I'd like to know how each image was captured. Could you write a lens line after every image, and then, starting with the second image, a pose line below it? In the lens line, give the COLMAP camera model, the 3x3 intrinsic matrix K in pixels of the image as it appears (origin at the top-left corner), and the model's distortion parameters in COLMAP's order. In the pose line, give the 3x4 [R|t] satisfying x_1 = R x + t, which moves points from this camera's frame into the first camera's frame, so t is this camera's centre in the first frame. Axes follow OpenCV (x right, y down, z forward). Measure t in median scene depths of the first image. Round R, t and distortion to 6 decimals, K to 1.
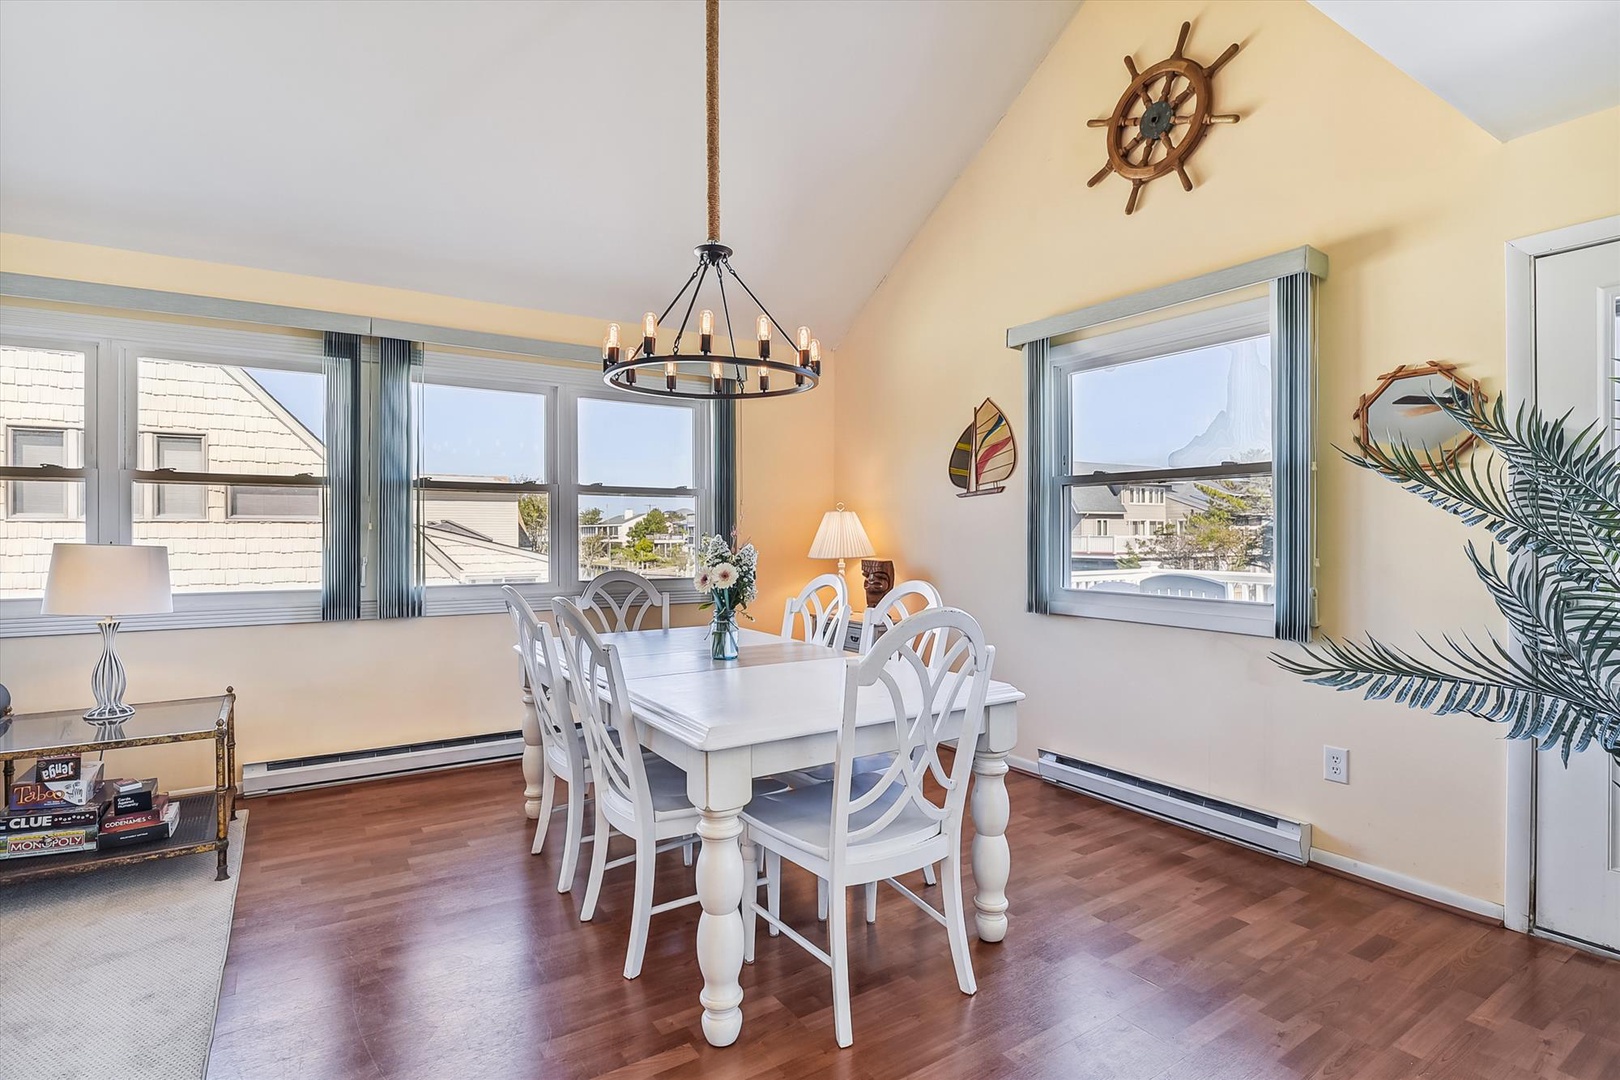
lens RADIAL K [[783.2, 0, 810.0], [0, 783.2, 540.0], [0, 0, 1]] dist [-0.004419, -0.000027]
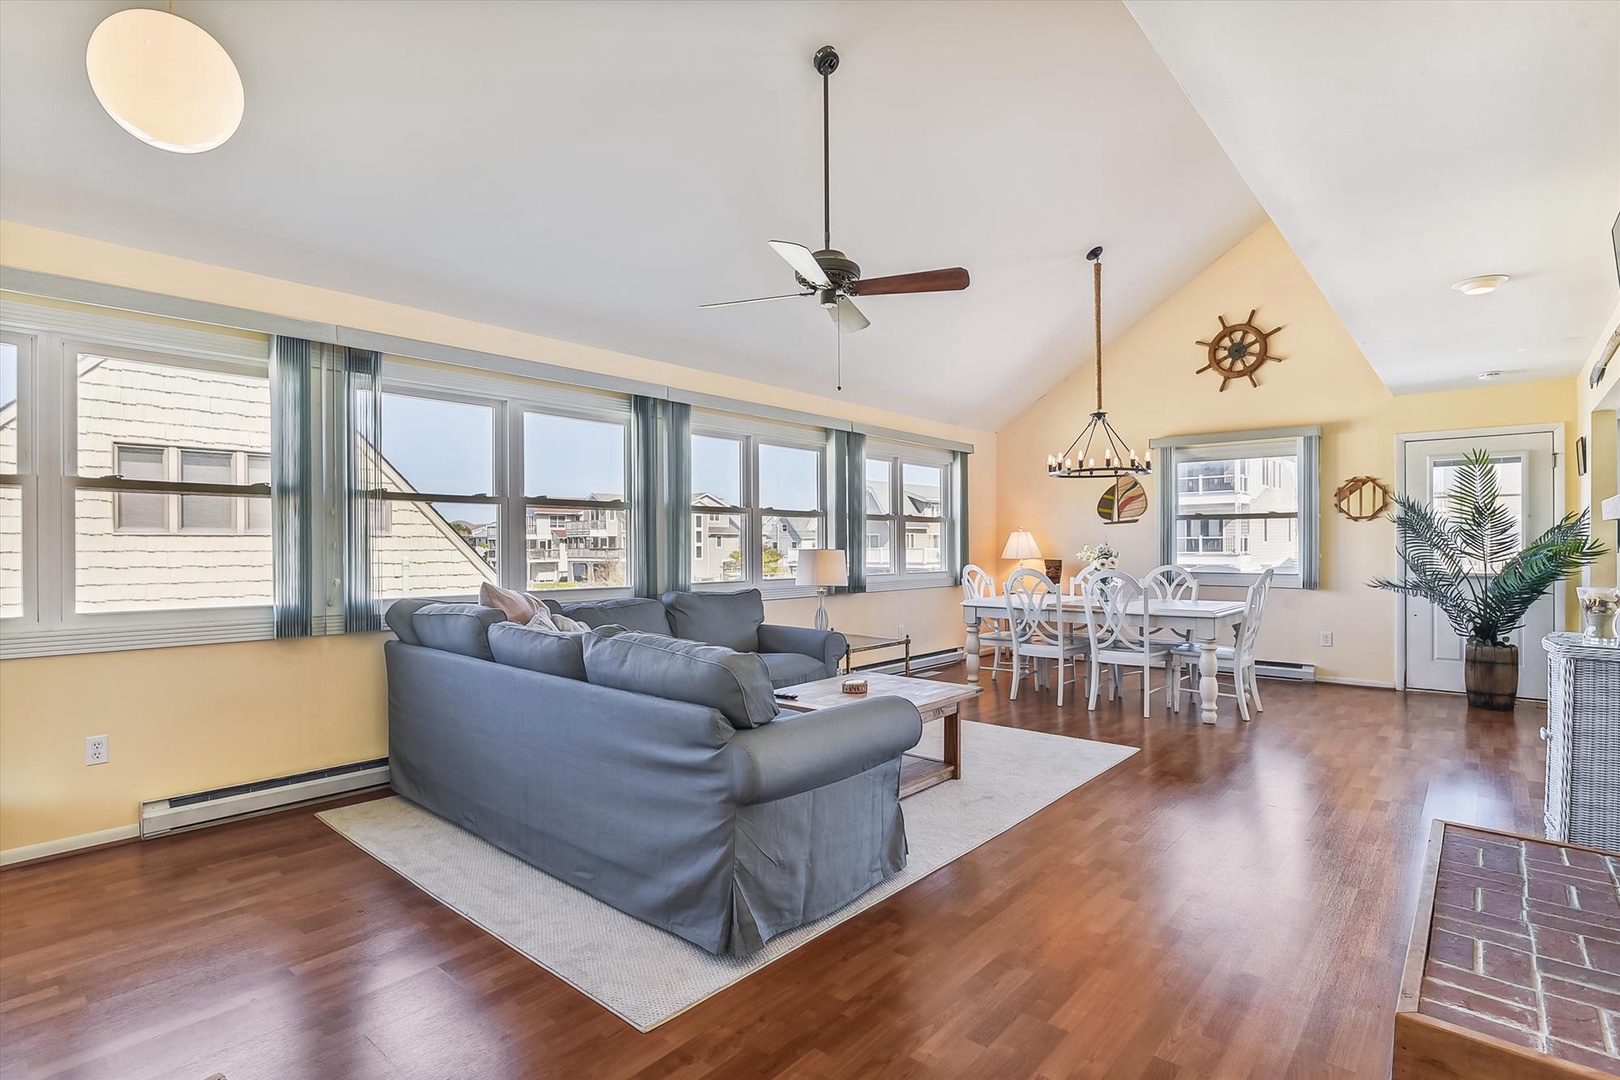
lens RADIAL K [[788.6, 0, 822.7], [0, 788.6, 553.6], [0, 0, 1]] dist [0.025082, -0.000270]
pose [[0.952281, -0.004167, 0.305193, -1.213294], [0.003917, 0.999991, 0.001434, 0.010591], [-0.305196, -0.000170, 0.952289, -0.677792]]
